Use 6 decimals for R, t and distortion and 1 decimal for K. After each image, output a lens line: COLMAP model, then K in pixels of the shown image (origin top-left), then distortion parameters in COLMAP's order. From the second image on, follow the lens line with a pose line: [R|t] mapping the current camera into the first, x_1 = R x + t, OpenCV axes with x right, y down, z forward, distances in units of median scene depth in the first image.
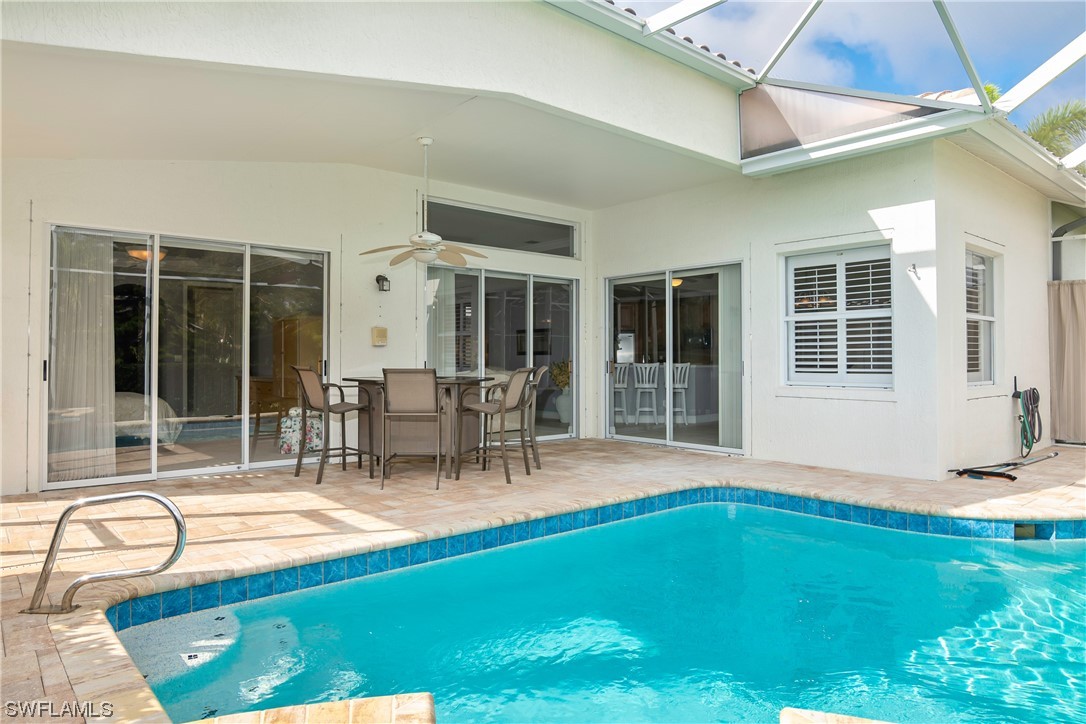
lens RADIAL K [[703.3, 0, 543.0], [0, 703.3, 362.0], [0, 0, 1]] dist [-0.015212, -0.000867]
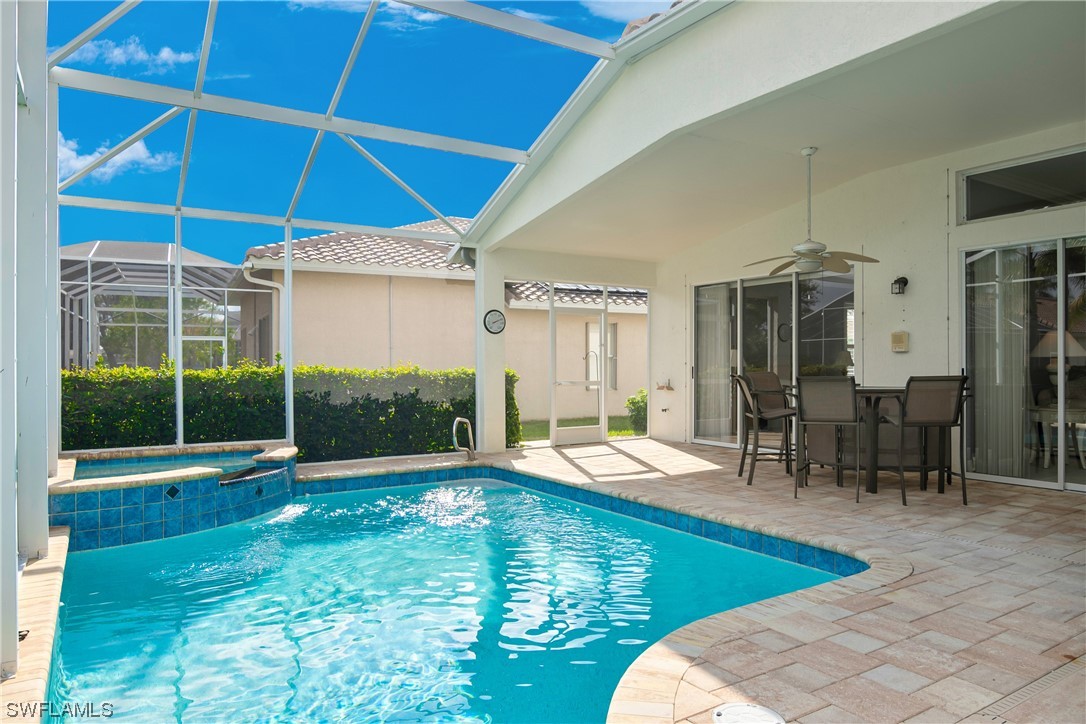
lens RADIAL K [[703.3, 0, 543.0], [0, 703.3, 362.0], [0, 0, 1]] dist [-0.015212, -0.000867]
pose [[-0.155824, -0.010537, -0.987729, 0.780581], [-0.002969, 0.999944, -0.010199, 0.001351], [0.987780, 0.001343, -0.155847, 0.682907]]
